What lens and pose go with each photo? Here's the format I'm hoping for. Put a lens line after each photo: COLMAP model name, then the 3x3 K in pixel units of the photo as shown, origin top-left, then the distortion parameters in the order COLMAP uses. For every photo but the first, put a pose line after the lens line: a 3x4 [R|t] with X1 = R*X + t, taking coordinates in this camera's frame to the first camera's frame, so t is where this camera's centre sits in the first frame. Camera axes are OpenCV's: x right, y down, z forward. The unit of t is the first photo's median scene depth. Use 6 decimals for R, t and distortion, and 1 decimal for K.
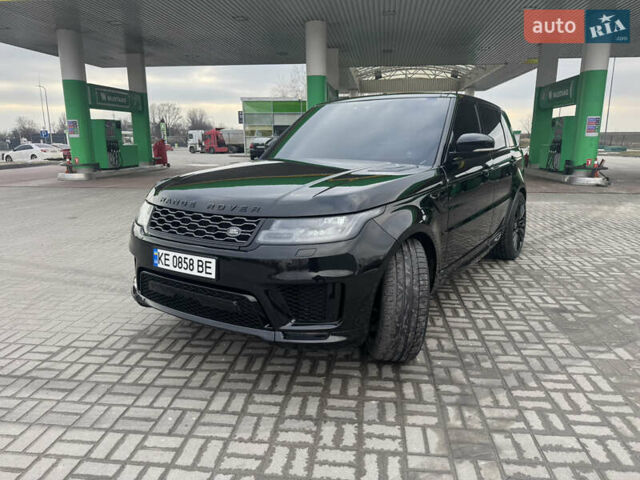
lens RADIAL K [[449.8, 0, 325.6], [0, 449.8, 236.3], [0, 0, 1]] dist [0.027014, -0.039535]
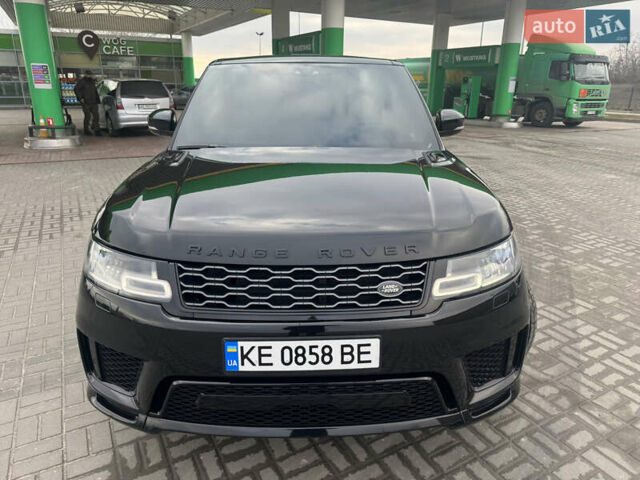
lens RADIAL K [[449.8, 0, 319.7], [0, 449.8, 240.8], [0, 0, 1]] dist [0.027014, -0.039535]
pose [[0.816185, -0.175858, 0.550378, -0.602276], [0.108936, 0.982309, 0.152323, -0.179510], [-0.567429, -0.064367, 0.820903, 0.503791]]
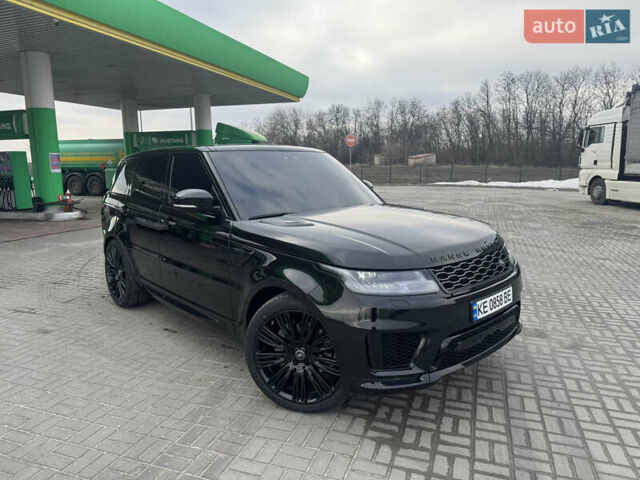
lens RADIAL K [[449.8, 0, 319.1], [0, 449.8, 242.6], [0, 0, 1]] dist [0.027014, -0.039535]
pose [[0.223198, -0.162890, 0.961067, -1.469074], [0.213362, 0.970195, 0.114886, -0.308152], [-0.951136, 0.179413, 0.251300, 1.103642]]
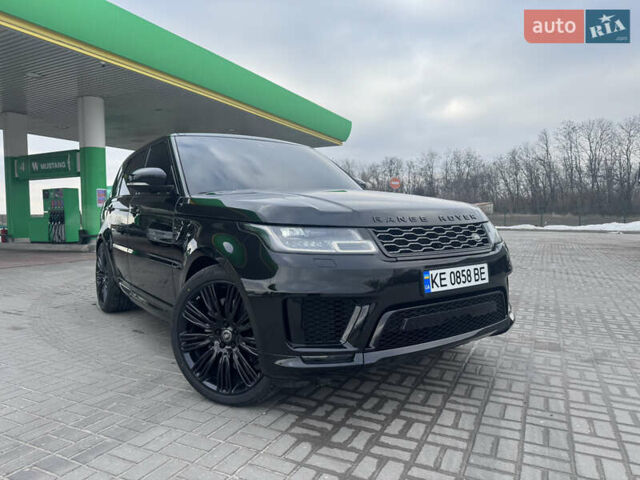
lens RADIAL K [[449.8, 0, 317.9], [0, 449.8, 240.1], [0, 0, 1]] dist [0.027014, -0.039535]
pose [[0.343558, -0.045466, 0.938030, -1.274851], [0.205859, 0.978182, -0.027985, -0.049205], [-0.916291, 0.202716, 0.345422, 0.927751]]
